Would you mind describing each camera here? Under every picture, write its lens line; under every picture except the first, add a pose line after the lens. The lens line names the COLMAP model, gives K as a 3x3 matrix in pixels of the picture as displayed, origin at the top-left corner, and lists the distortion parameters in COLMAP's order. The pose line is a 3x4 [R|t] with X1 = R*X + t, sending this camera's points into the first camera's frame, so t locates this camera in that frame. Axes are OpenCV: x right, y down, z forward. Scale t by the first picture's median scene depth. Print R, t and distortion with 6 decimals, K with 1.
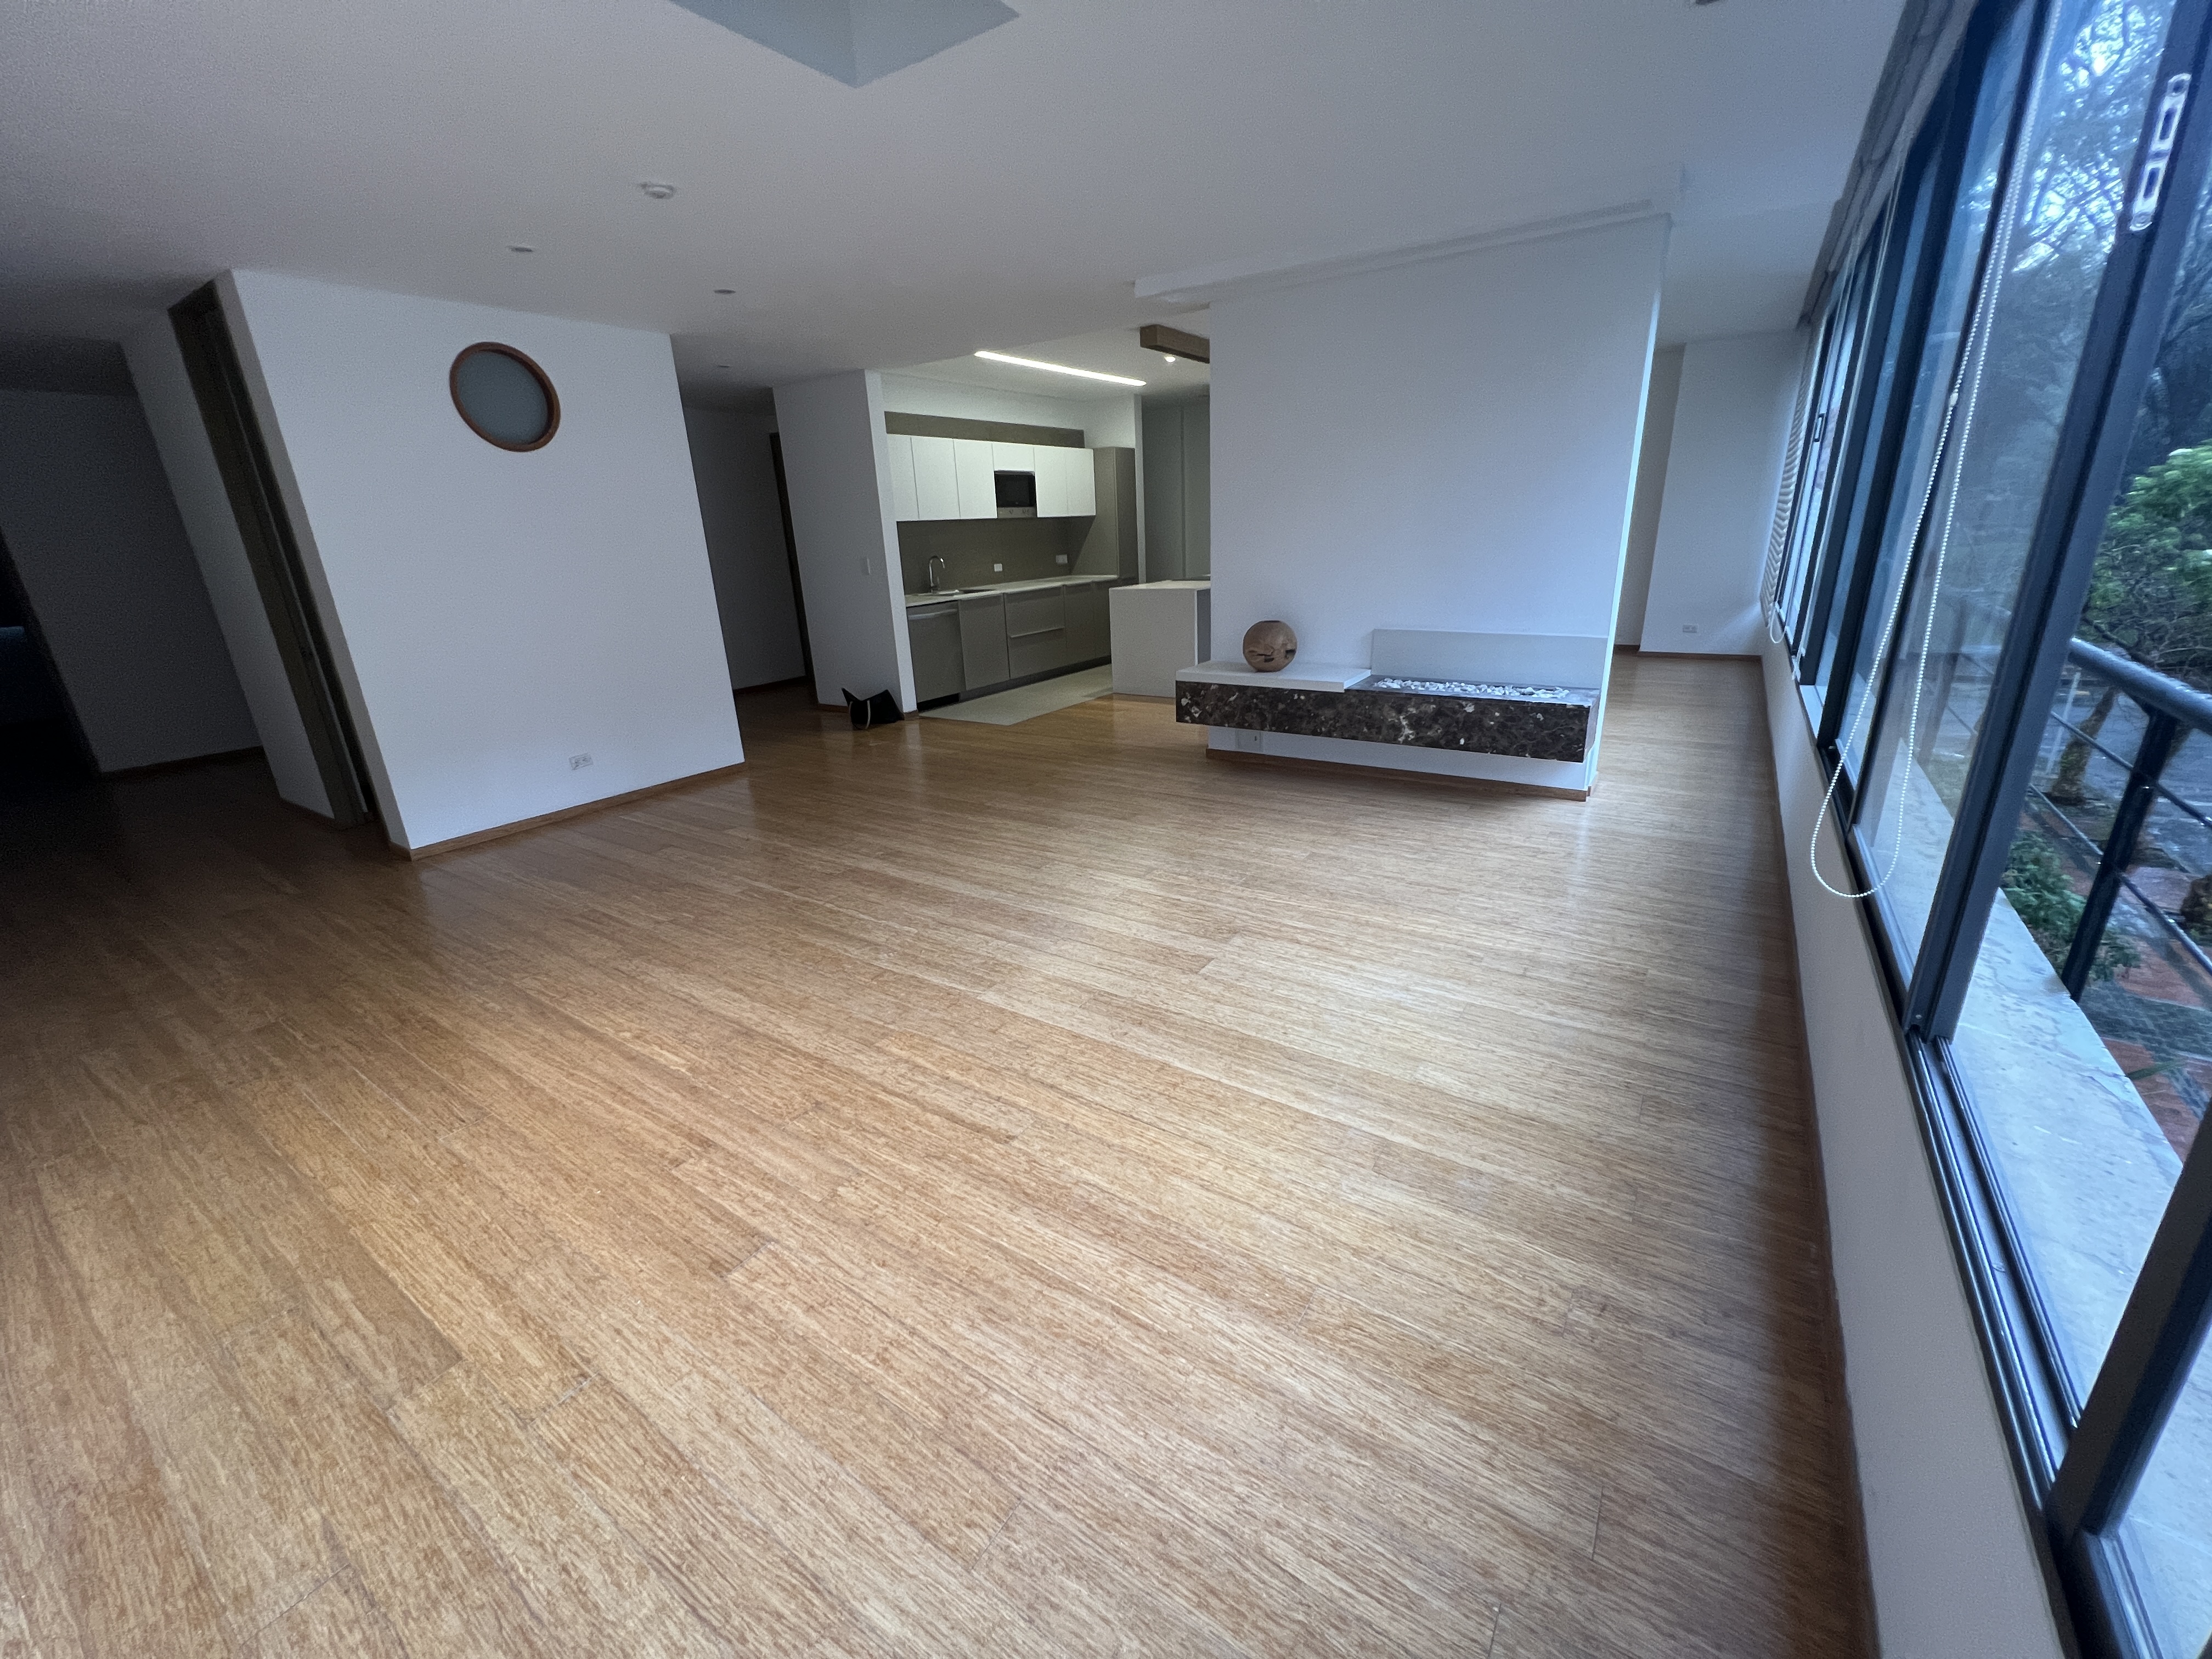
lens RADIAL K [[887.8, 0, 1094.6], [0, 887.8, 827.6], [0, 0, 1]] dist [-0.001722, 0.000352]
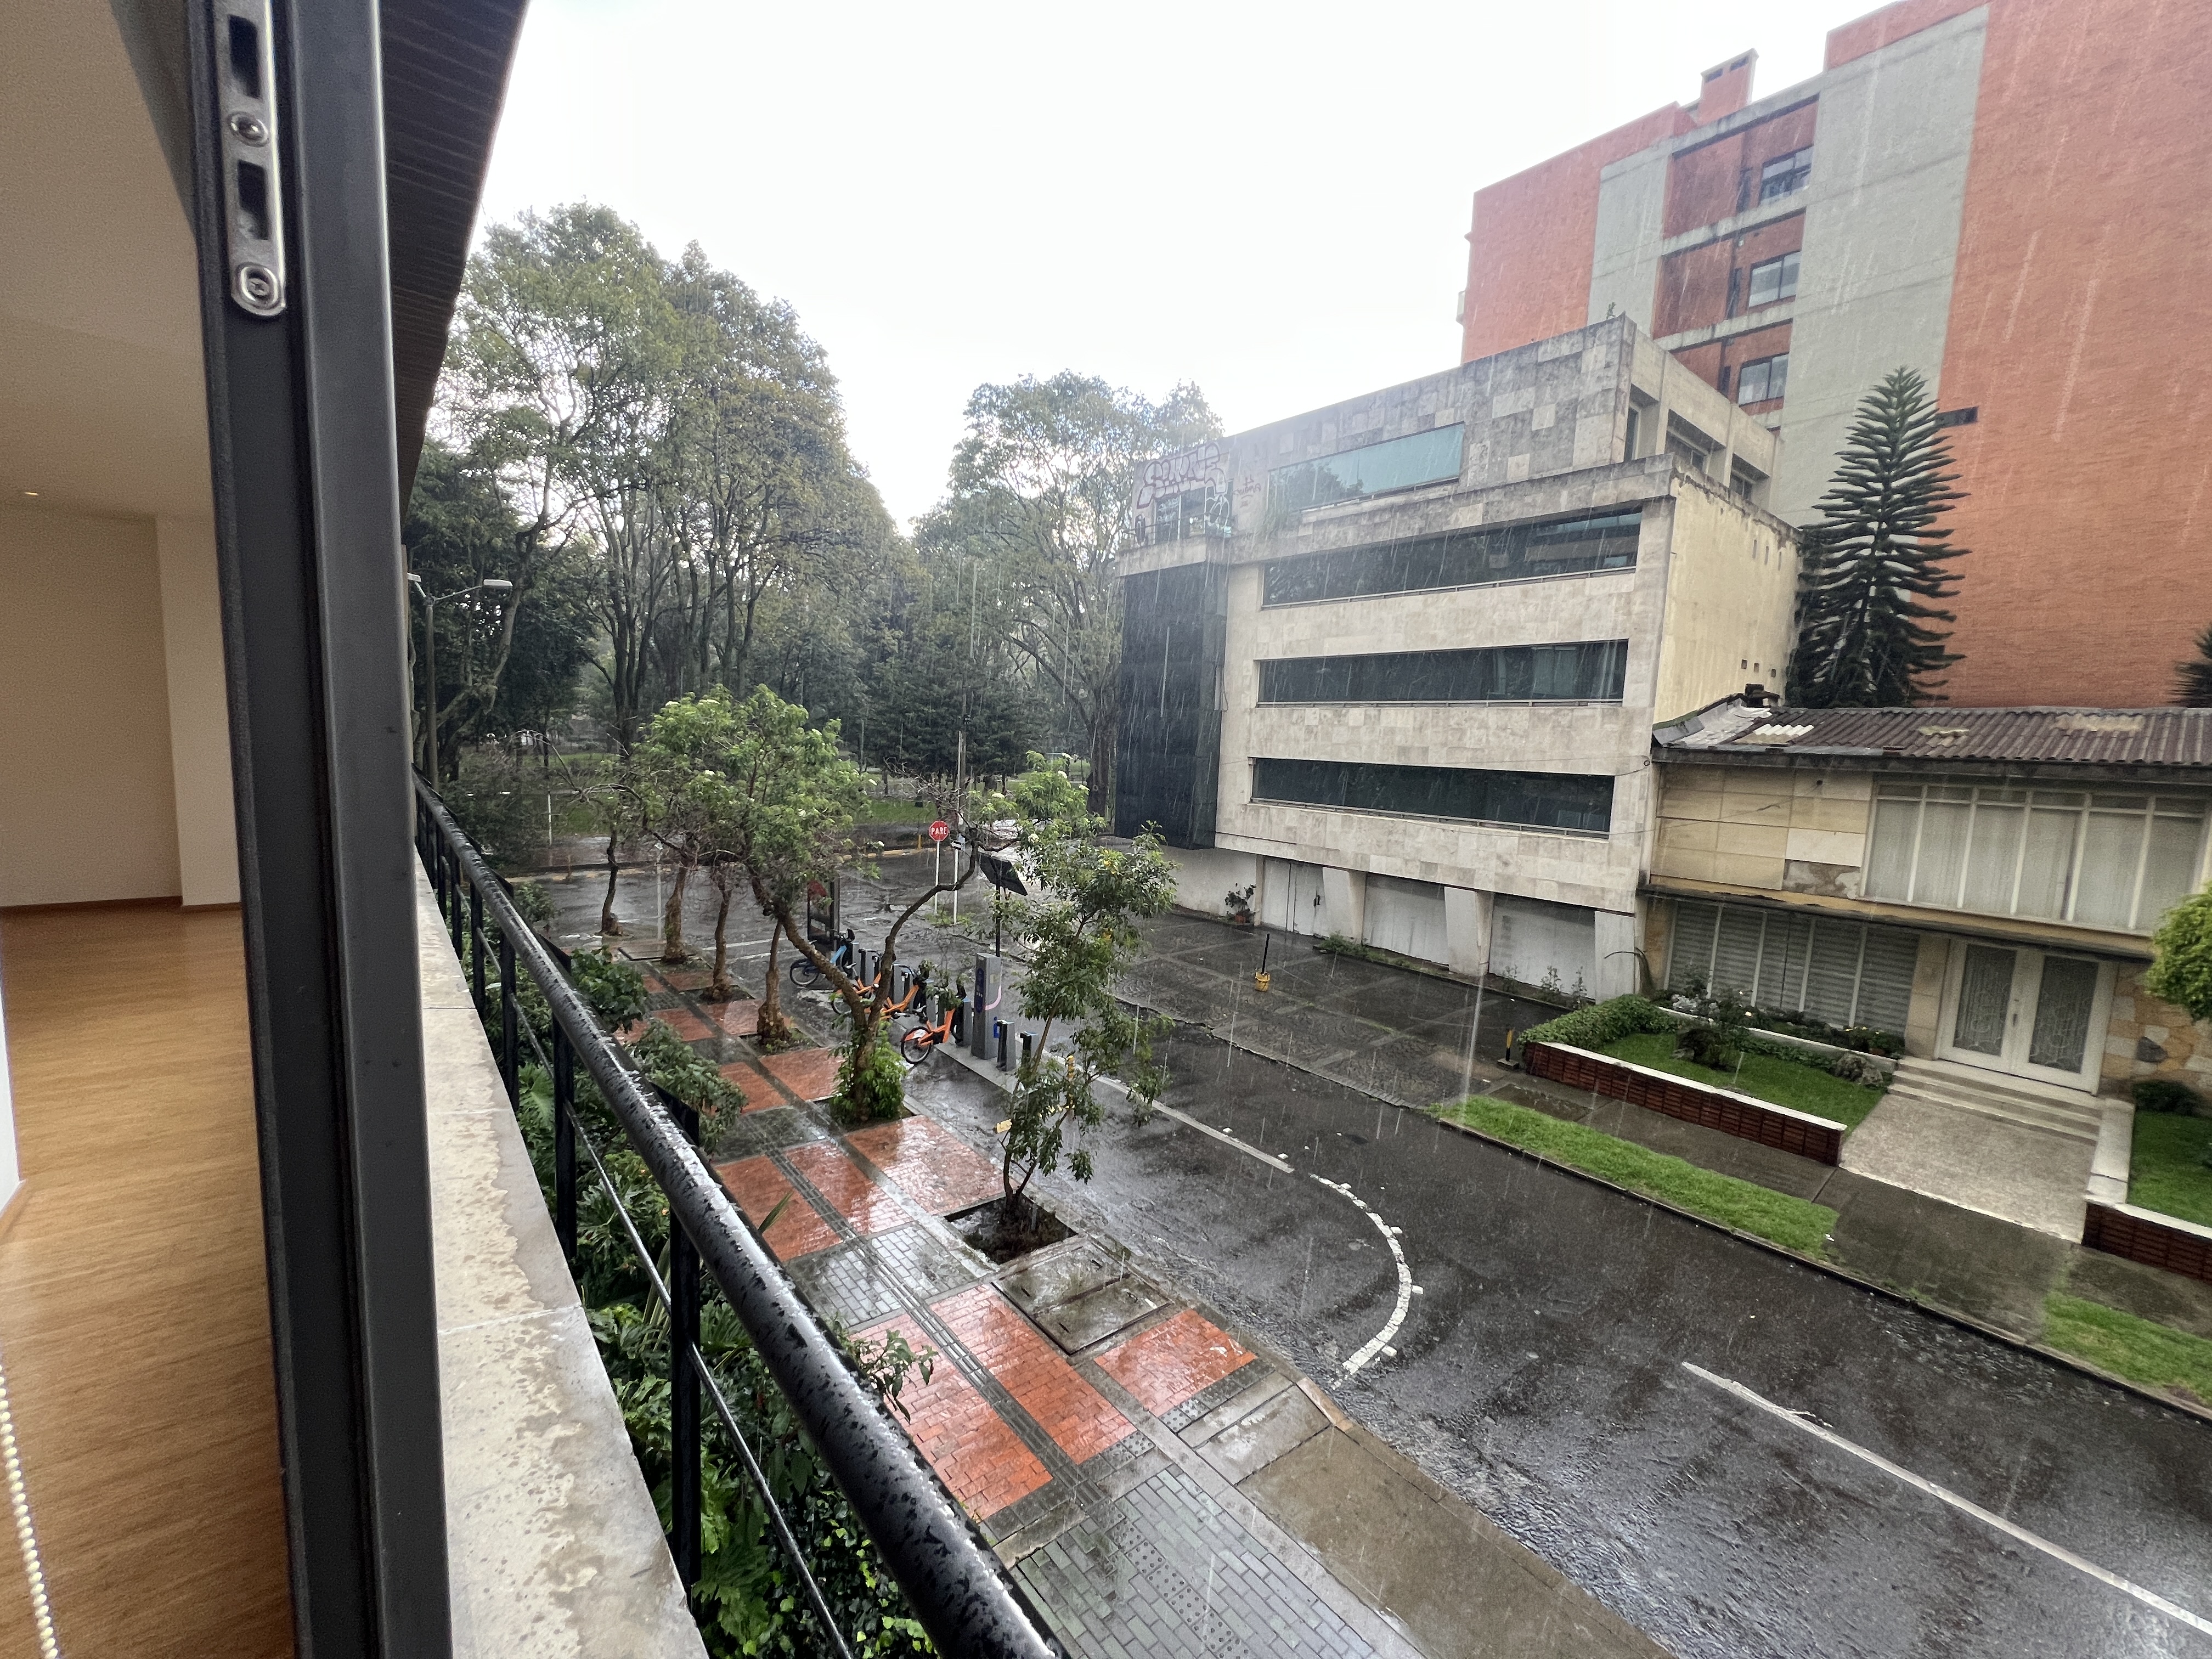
lens RADIAL K [[887.8, 0, 1093.6], [0, 887.8, 822.6], [0, 0, 1]] dist [-0.001722, 0.000352]
pose [[0.282928, -0.044682, 0.958100, 0.102463], [0.255015, 0.966464, -0.030235, -0.039959], [-0.924618, 0.252884, 0.284834, 0.072190]]
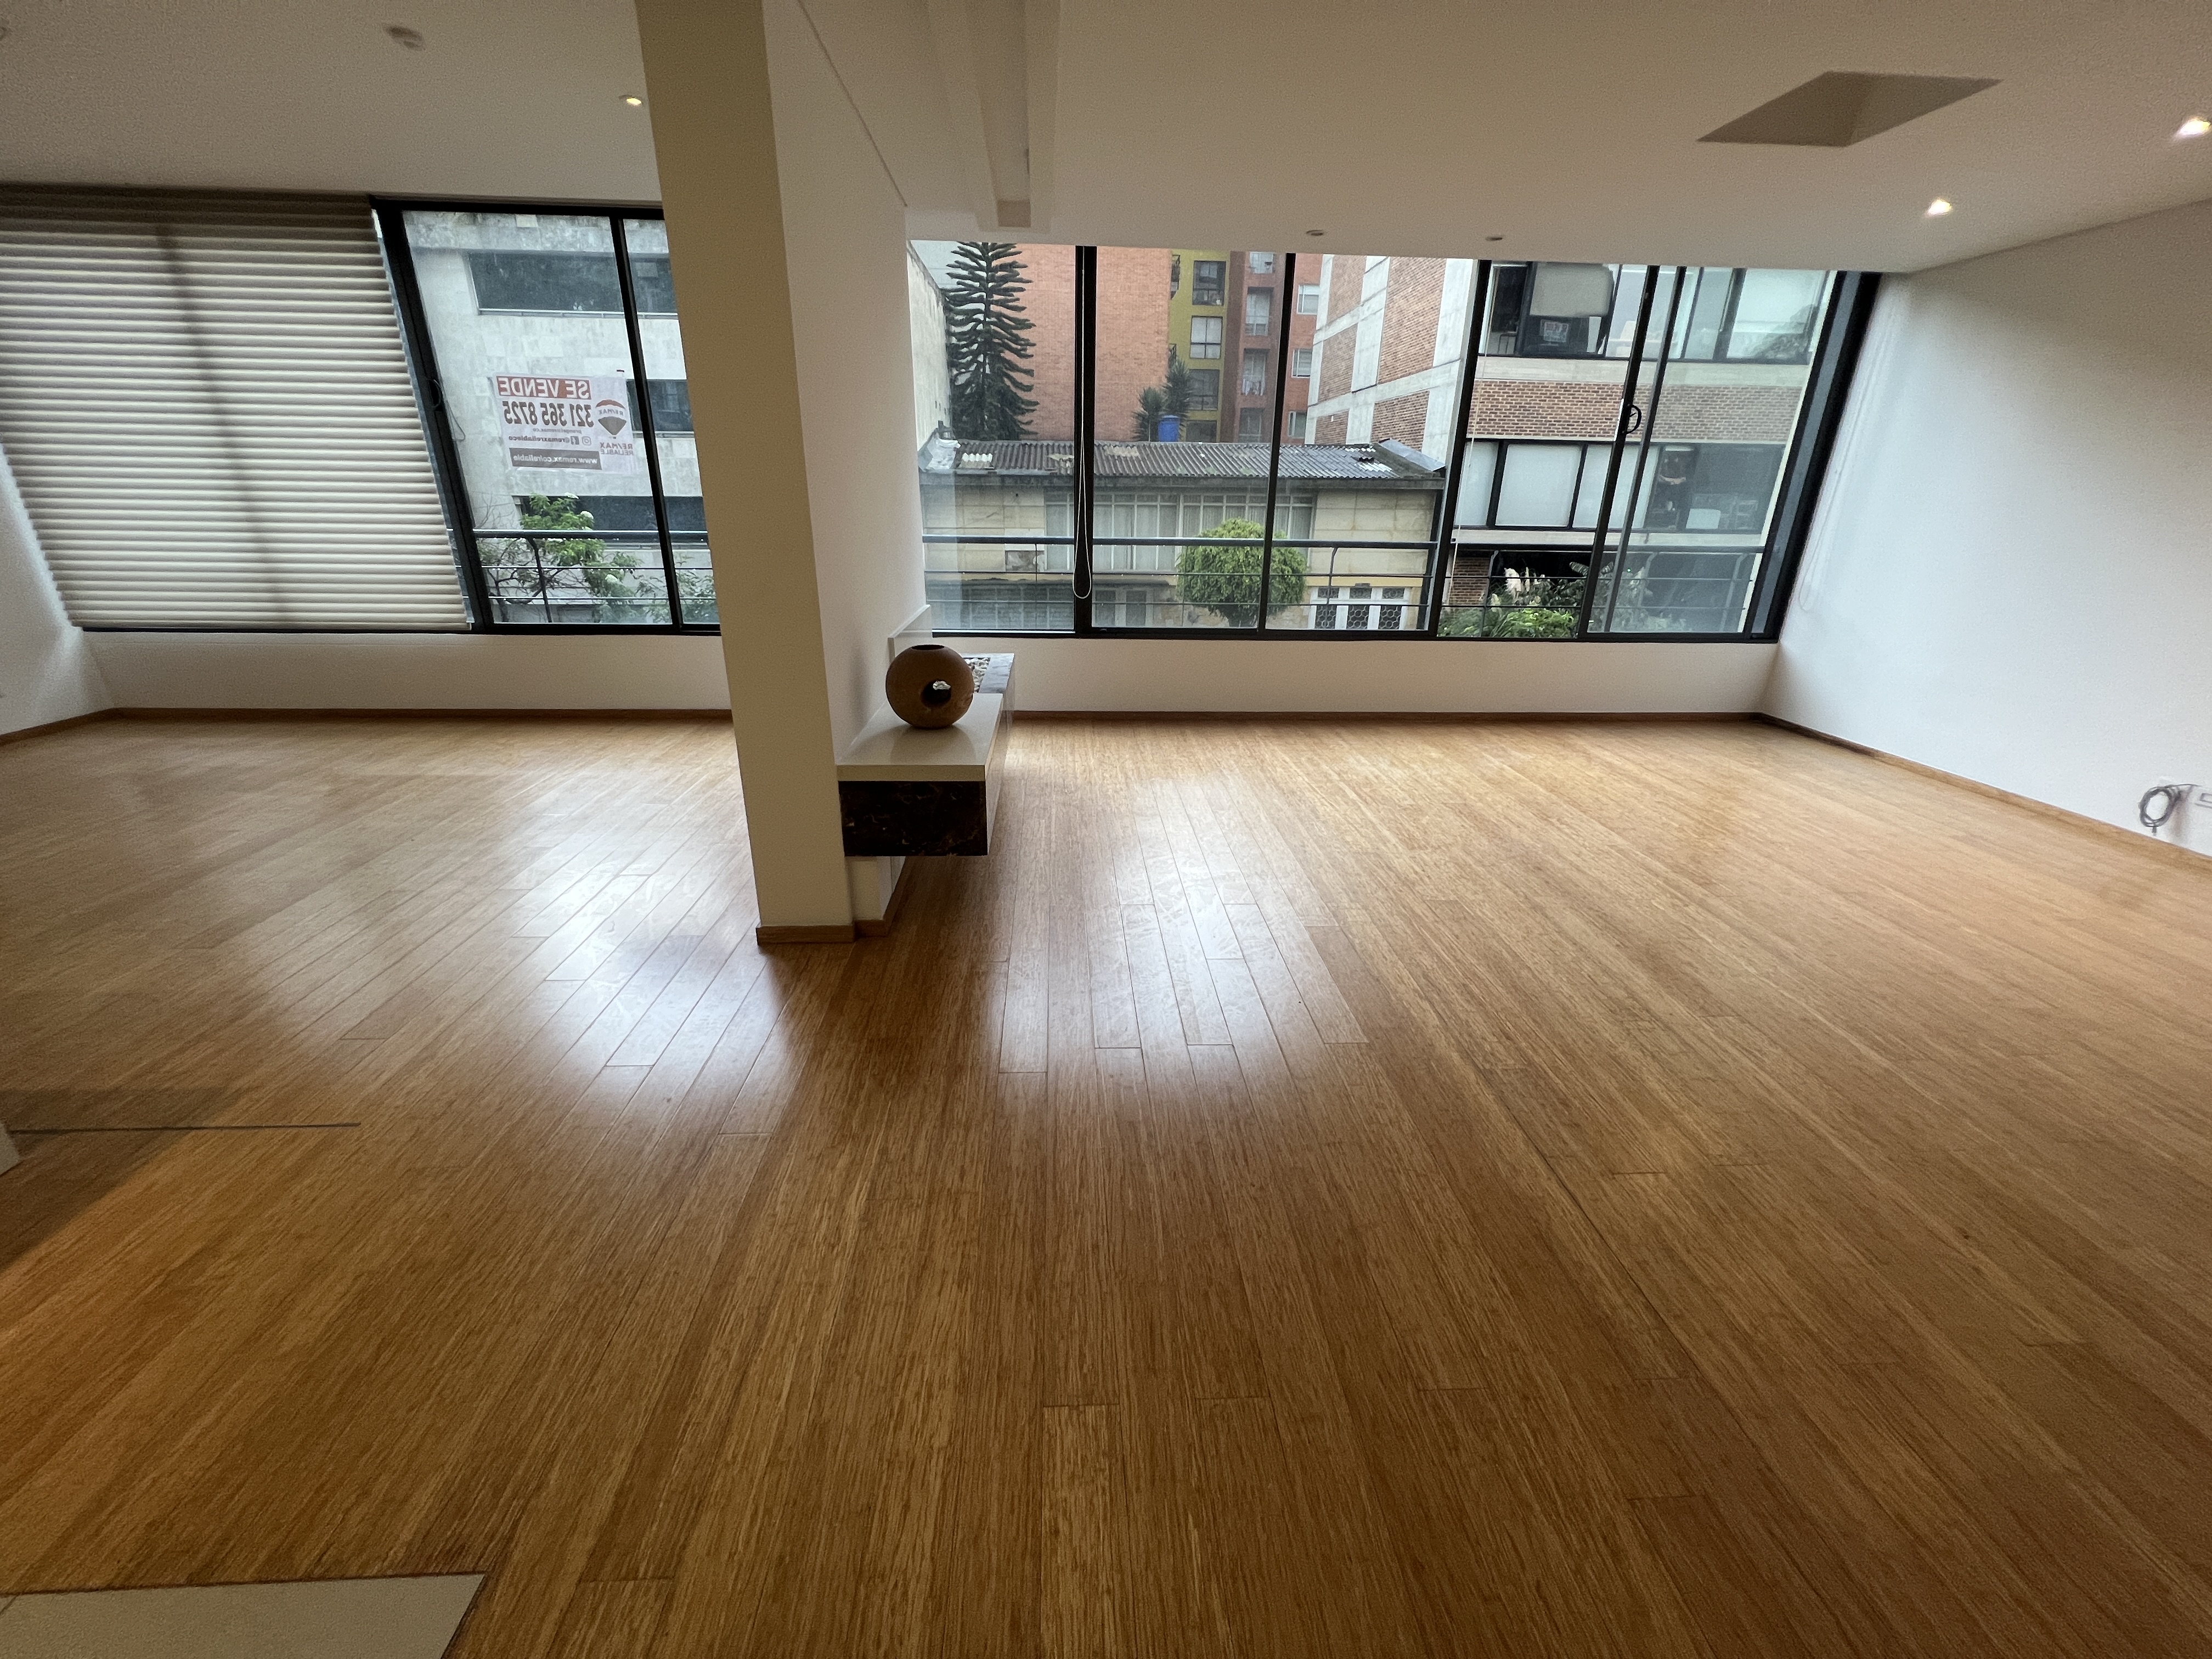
lens RADIAL K [[887.8, 0, 1102.3], [0, 887.8, 825.5], [0, 0, 1]] dist [-0.001722, 0.000352]
pose [[-0.612548, -0.251380, 0.749395, -0.220749], [0.263470, 0.828929, 0.493417, -0.242666], [-0.745231, 0.499684, -0.441528, 0.750123]]
